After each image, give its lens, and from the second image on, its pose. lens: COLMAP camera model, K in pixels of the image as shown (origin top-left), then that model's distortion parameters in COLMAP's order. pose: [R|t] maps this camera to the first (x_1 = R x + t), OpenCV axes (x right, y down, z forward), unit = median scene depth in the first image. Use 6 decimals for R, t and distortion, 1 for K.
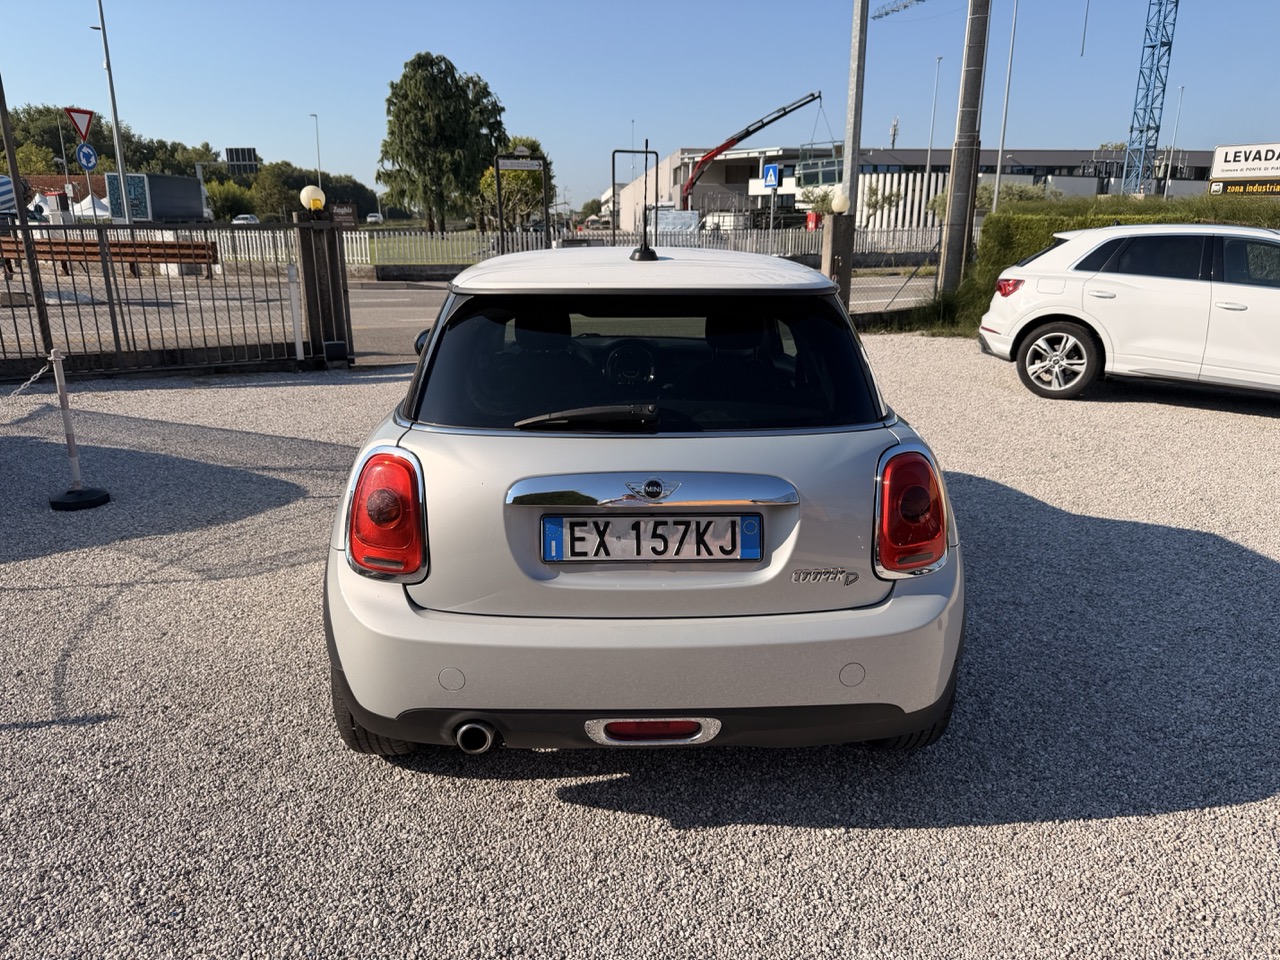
lens RADIAL K [[893.1, 0, 638.2], [0, 893.1, 488.4], [0, 0, 1]] dist [0.036367, -0.056947]
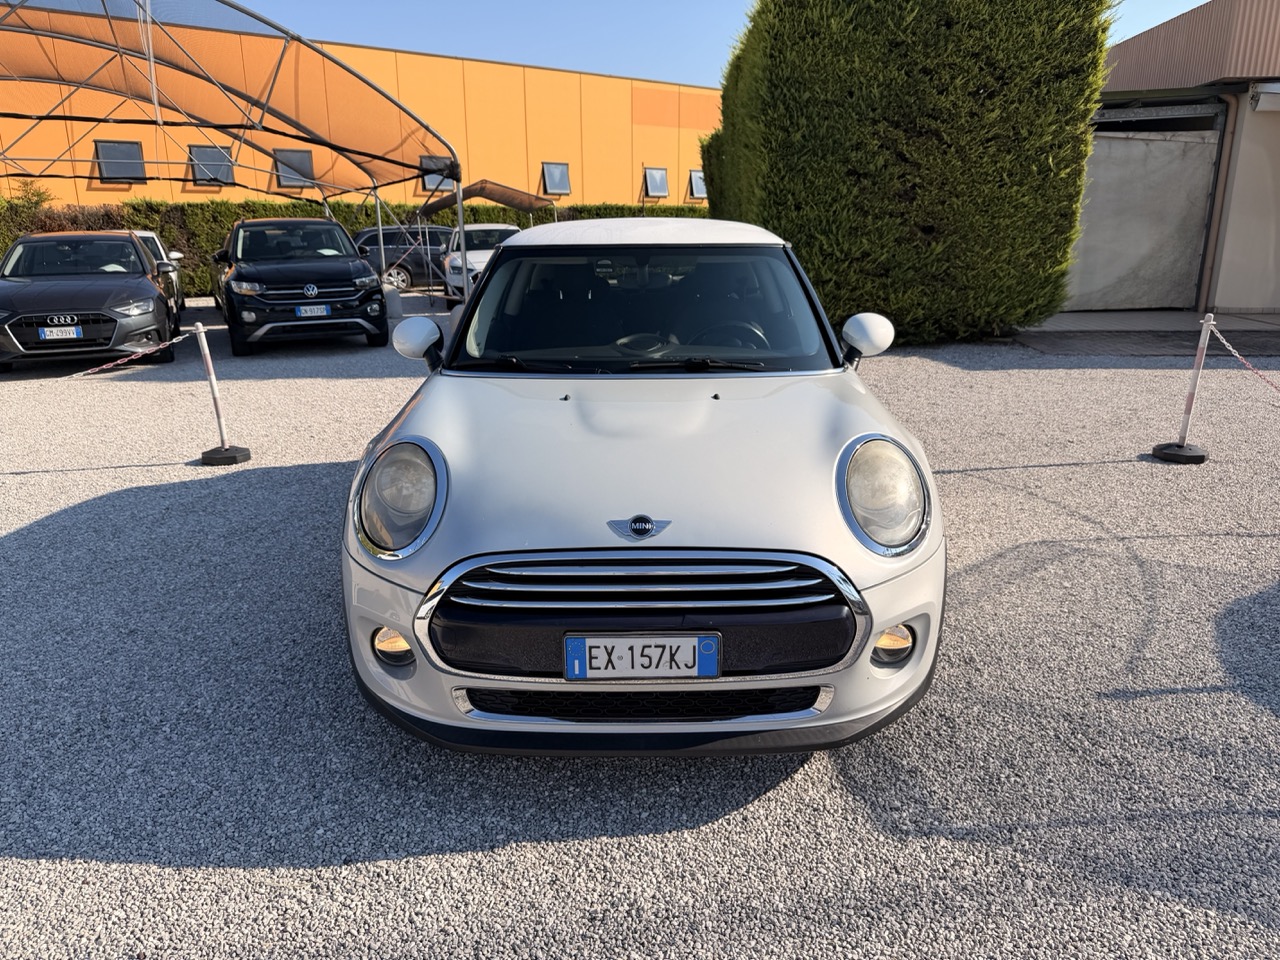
lens RADIAL K [[893.1, 0, 633.6], [0, 893.1, 477.0], [0, 0, 1]] dist [0.036367, -0.056947]
pose [[-0.998383, -0.010957, 0.055784, -0.010000], [0.020199, 0.848849, 0.528249, -0.098725], [-0.053140, 0.528522, -0.847255, 0.355431]]
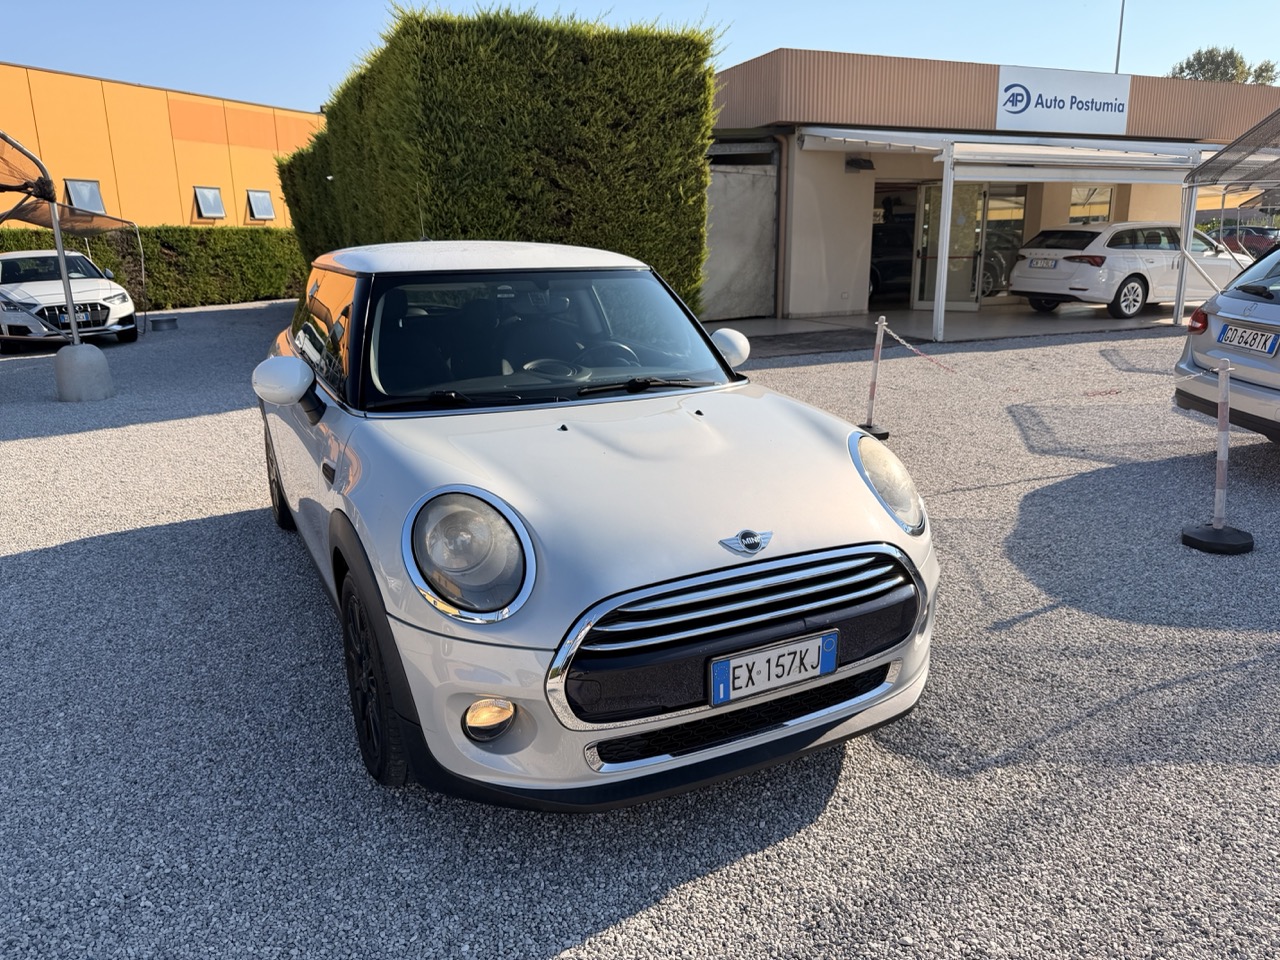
lens RADIAL K [[893.1, 0, 629.6], [0, 893.1, 484.7], [0, 0, 1]] dist [0.036367, -0.056947]
pose [[-0.918642, 0.115007, -0.377983, 0.046412], [-0.096555, 0.862336, 0.497044, -0.095944], [0.383112, 0.493102, -0.781074, 0.344398]]
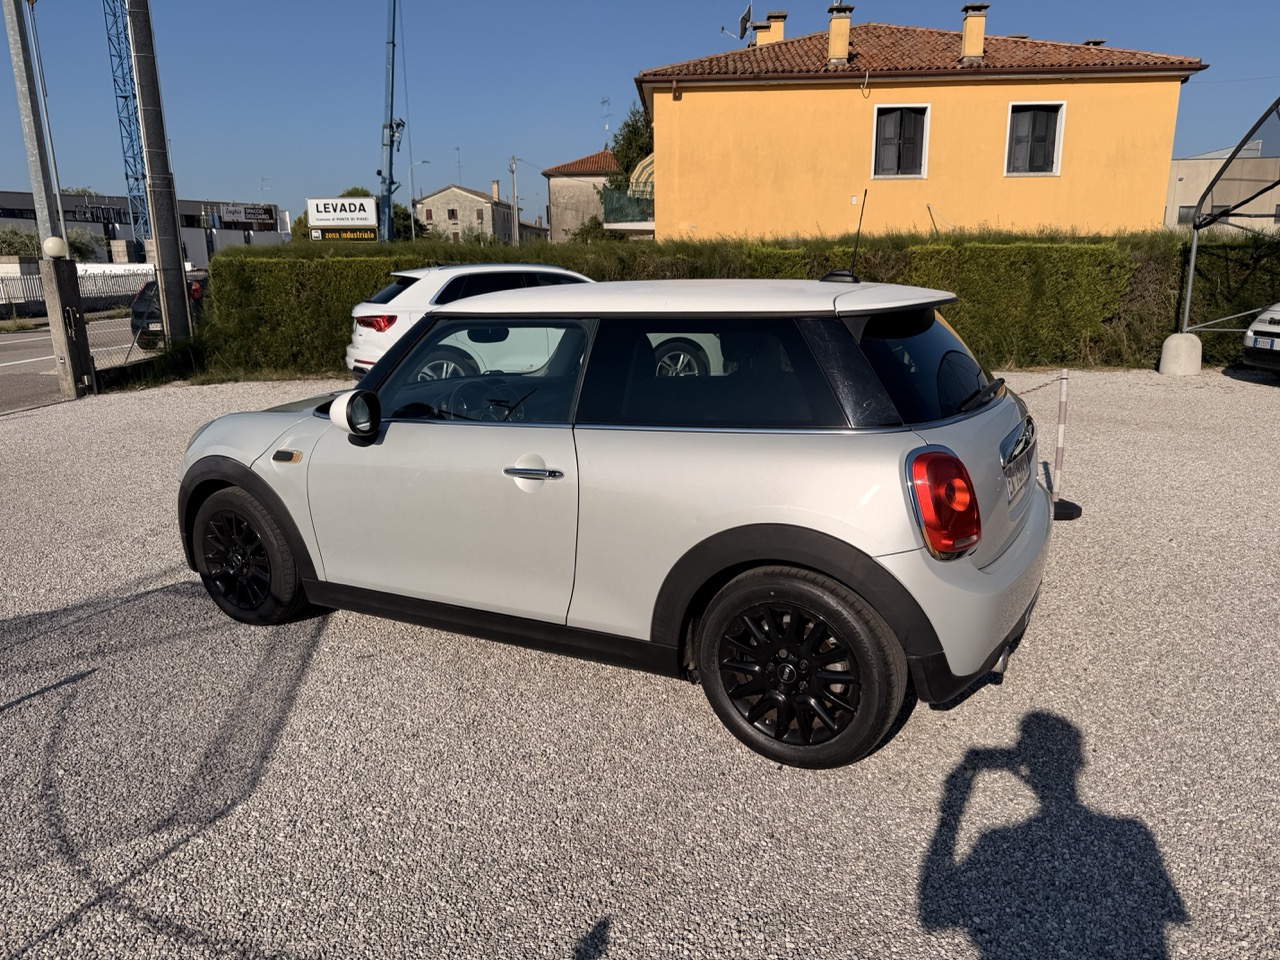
lens RADIAL K [[893.1, 0, 636.2], [0, 893.1, 487.3], [0, 0, 1]] dist [0.036367, -0.056947]
pose [[0.535068, -0.215286, 0.816917, -0.149453], [0.254638, 0.963112, 0.087029, -0.020045], [-0.805519, 0.161452, 0.570151, 0.068597]]
